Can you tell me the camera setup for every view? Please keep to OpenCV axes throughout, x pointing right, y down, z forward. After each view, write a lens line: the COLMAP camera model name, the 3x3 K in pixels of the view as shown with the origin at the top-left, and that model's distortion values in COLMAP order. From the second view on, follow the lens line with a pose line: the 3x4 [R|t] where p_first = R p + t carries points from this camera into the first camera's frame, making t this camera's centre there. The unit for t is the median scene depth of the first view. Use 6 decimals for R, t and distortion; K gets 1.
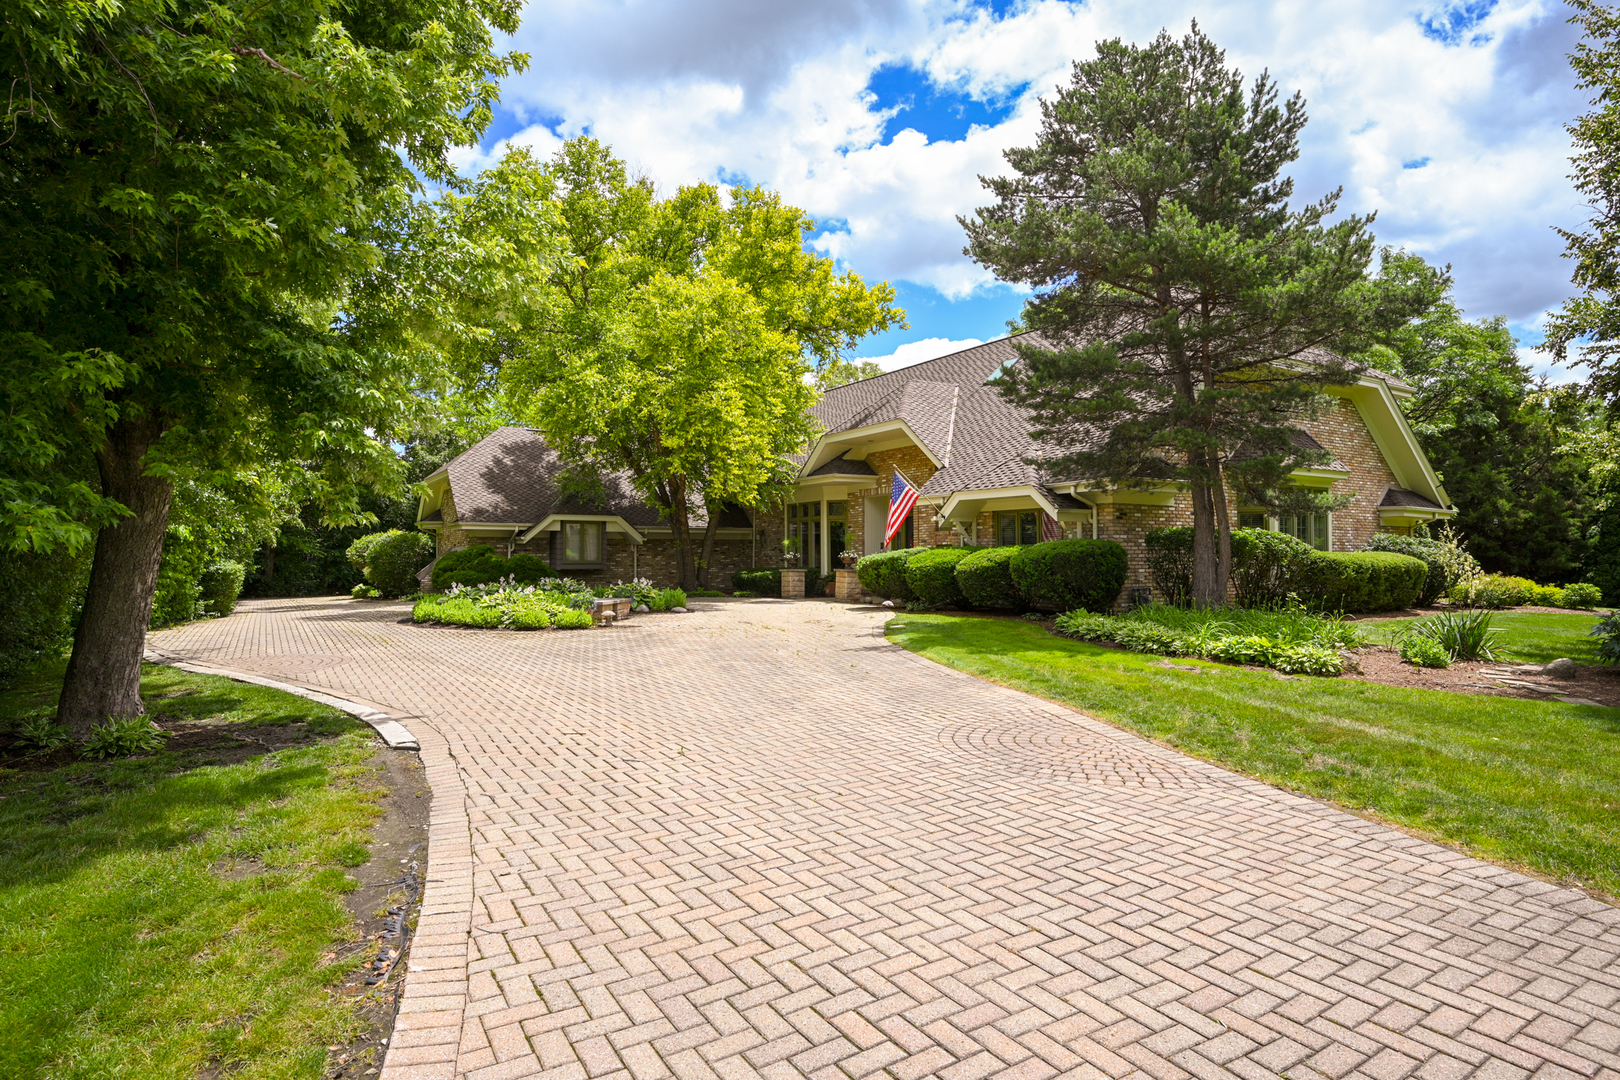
lens RADIAL K [[874.2, 0, 812.1], [0, 874.2, 542.4], [0, 0, 1]] dist [-0.004362, -0.000841]
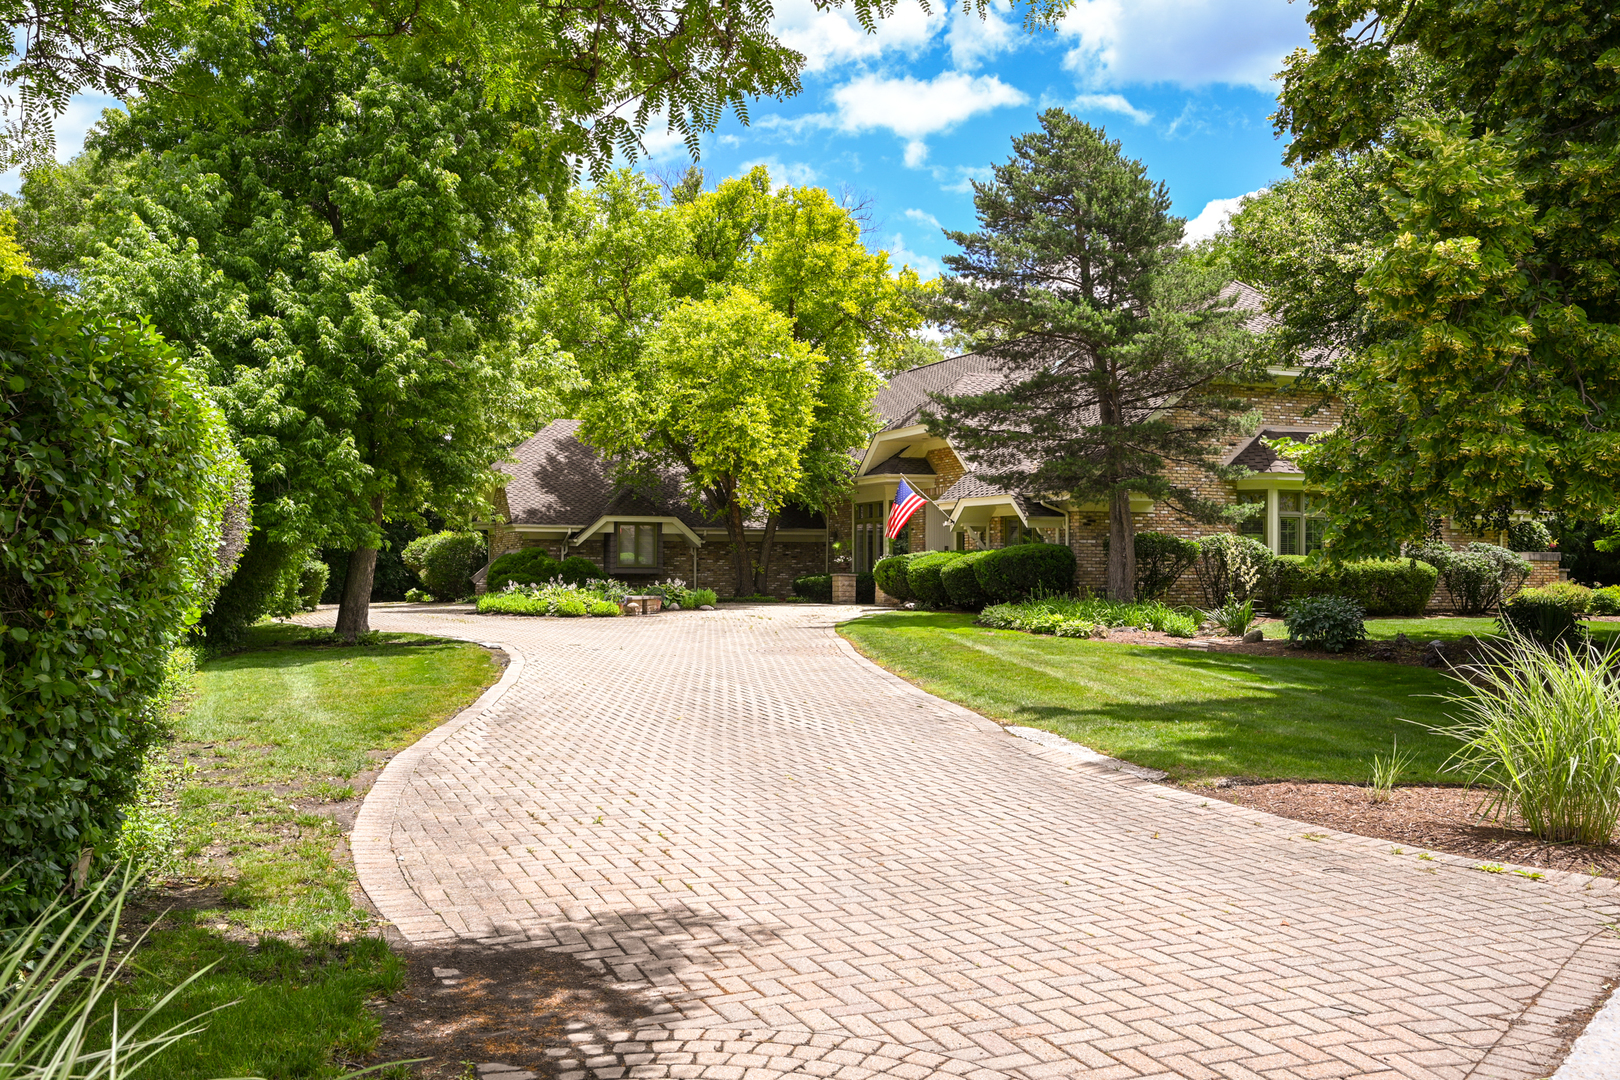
lens RADIAL K [[1356.5, 0, 809.3], [0, 1356.5, 539.9], [0, 0, 1]] dist [-0.002735, 0.002157]
pose [[0.986483, 0.001395, -0.163856, 0.237782], [-0.001910, 0.999994, -0.002990, -0.002393], [0.163851, 0.003263, 0.986480, -0.611889]]
